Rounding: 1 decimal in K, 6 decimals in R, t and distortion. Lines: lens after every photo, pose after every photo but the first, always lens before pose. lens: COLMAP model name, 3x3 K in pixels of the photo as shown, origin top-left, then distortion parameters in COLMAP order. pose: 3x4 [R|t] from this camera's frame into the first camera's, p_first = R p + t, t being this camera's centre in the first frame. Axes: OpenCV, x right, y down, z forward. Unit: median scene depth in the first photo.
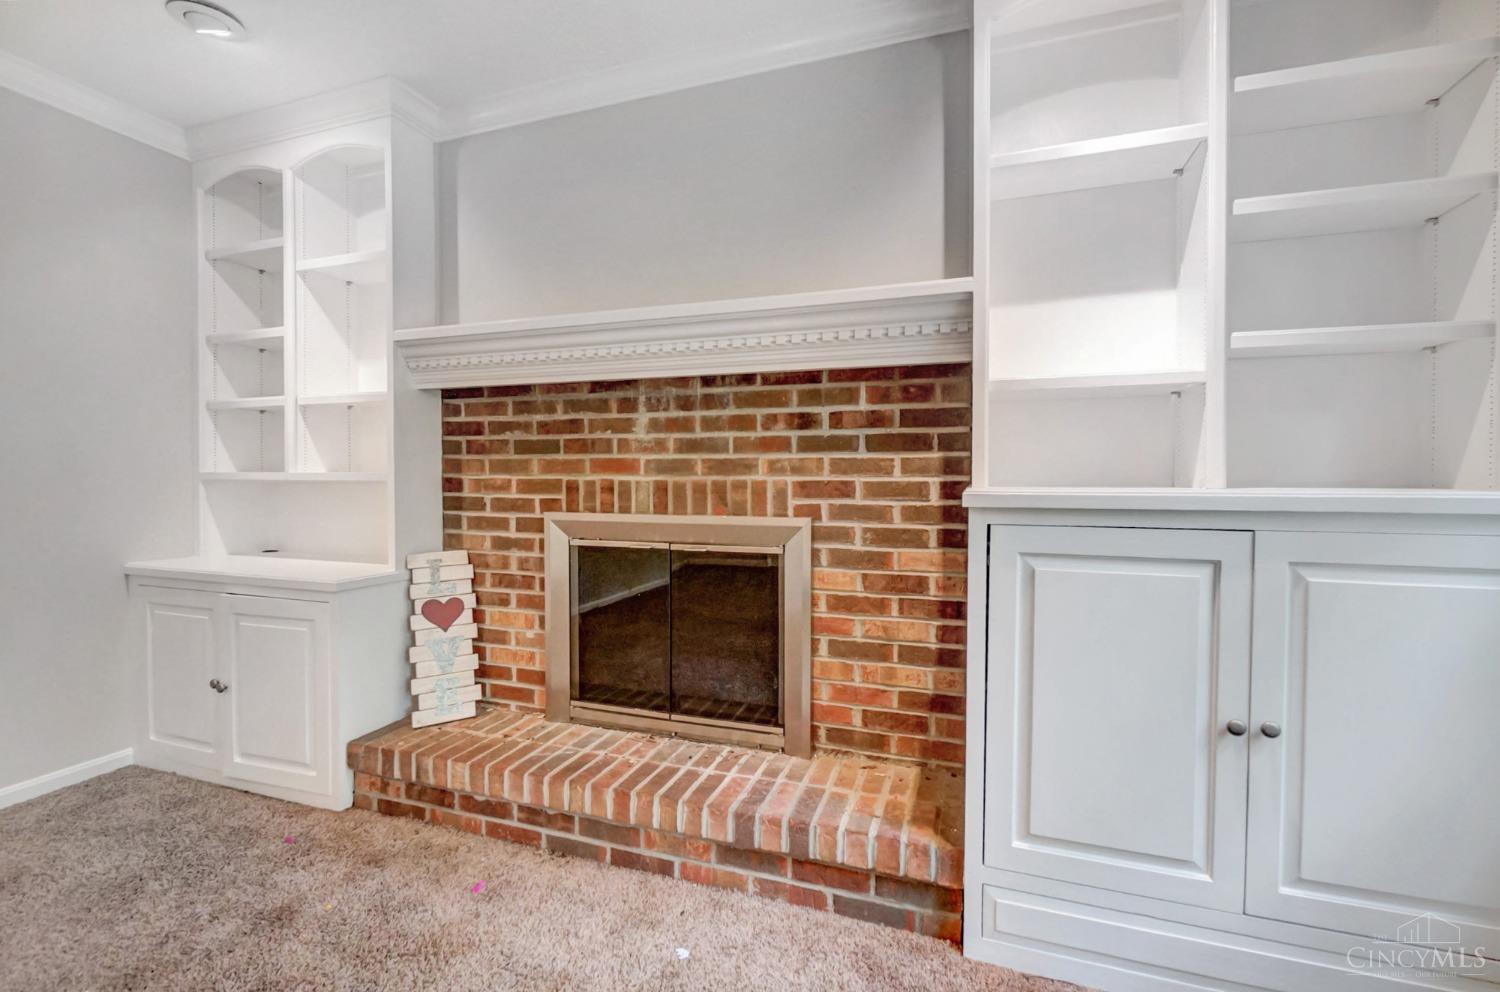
lens RADIAL K [[653.5, 0, 750.0], [0, 653.5, 496.0], [0, 0, 1]] dist [-0.002880, -0.000157]
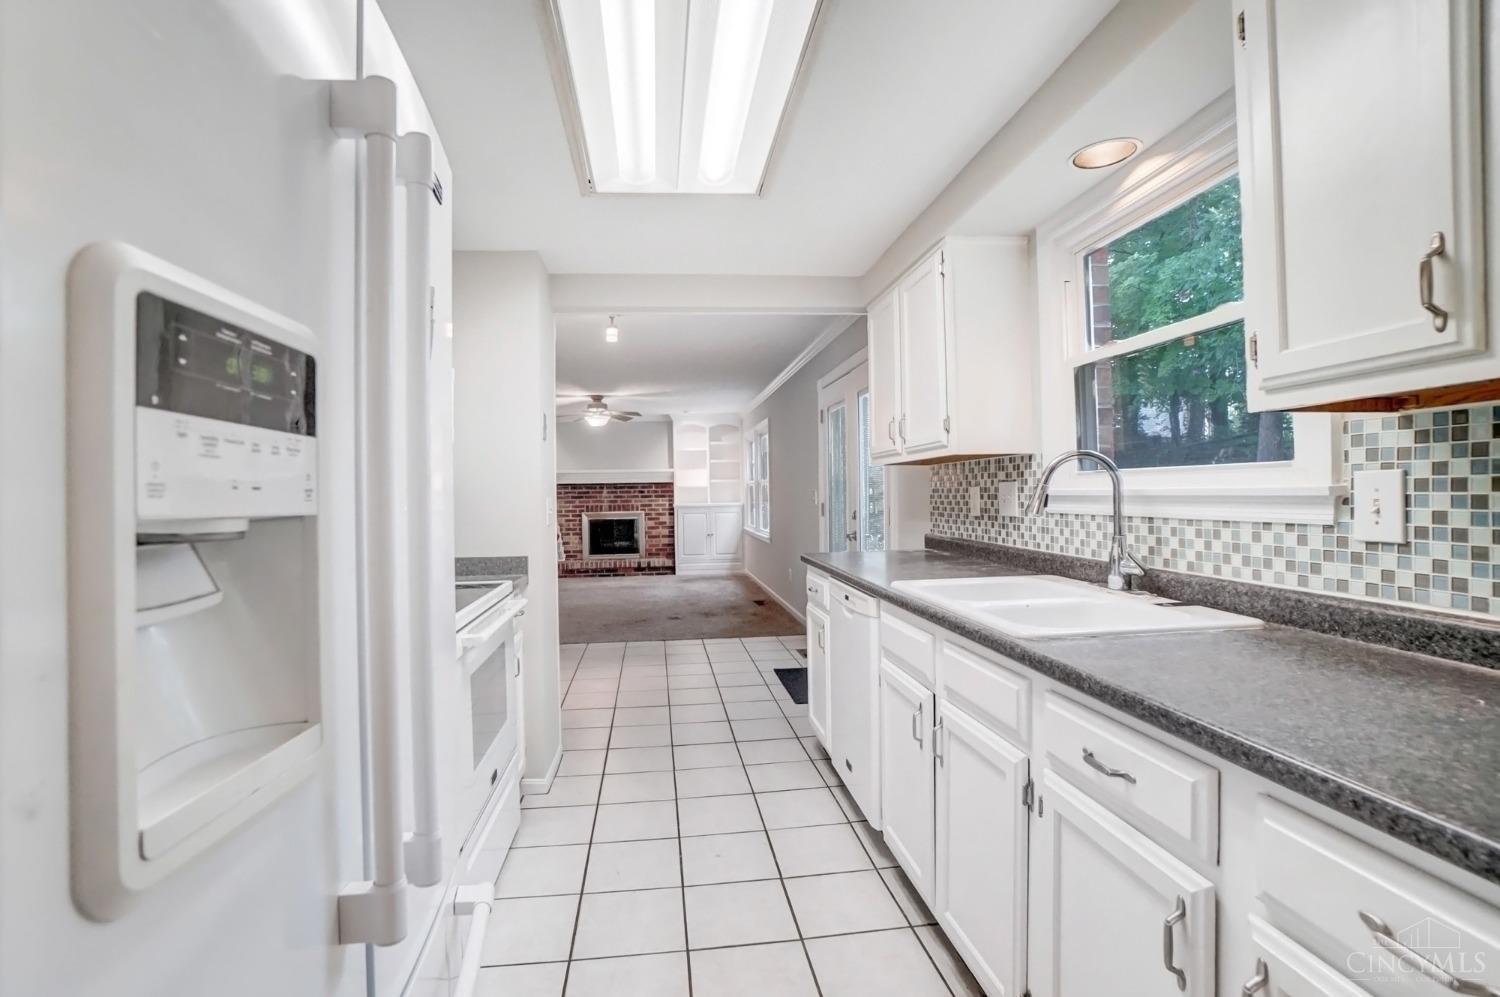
lens RADIAL K [[691.8, 0, 729.7], [0, 691.8, 493.3], [0, 0, 1]] dist [0.000137, -0.000087]
pose [[0.907887, -0.019725, 0.418751, -1.516526], [0.032935, 0.999161, -0.024341, 0.047869], [-0.417920, 0.035890, 0.907775, -4.066537]]
